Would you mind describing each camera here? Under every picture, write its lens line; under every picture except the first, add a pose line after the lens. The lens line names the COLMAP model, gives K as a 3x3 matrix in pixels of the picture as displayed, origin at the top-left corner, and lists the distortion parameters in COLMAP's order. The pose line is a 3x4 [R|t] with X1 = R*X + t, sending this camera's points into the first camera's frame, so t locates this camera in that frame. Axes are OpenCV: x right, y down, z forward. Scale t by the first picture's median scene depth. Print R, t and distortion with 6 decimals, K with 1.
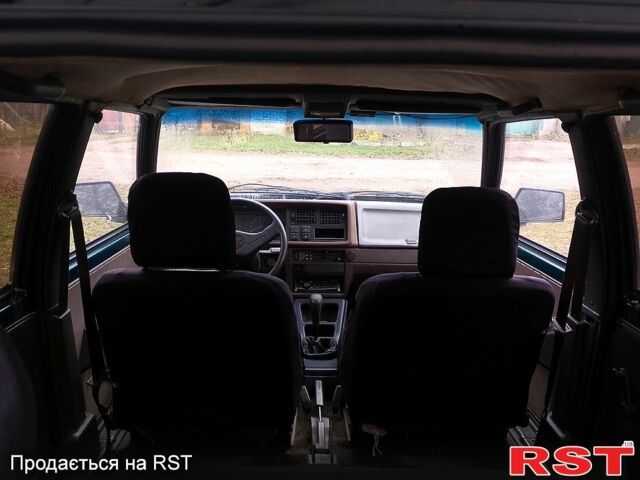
lens RADIAL K [[523.2, 0, 321.0], [0, 523.2, 241.1], [0, 0, 1]] dist [0.045054, -0.045469]
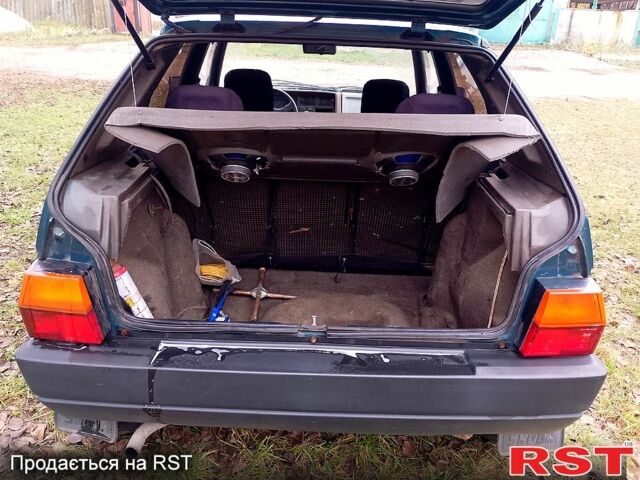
lens RADIAL K [[523.2, 0, 317.7], [0, 523.2, 239.5], [0, 0, 1]] dist [0.045054, -0.045469]
pose [[0.999347, 0.026319, -0.024777, 0.045510], [-0.021908, 0.986220, 0.163981, 0.106063], [0.028751, -0.163331, 0.986152, -0.654019]]
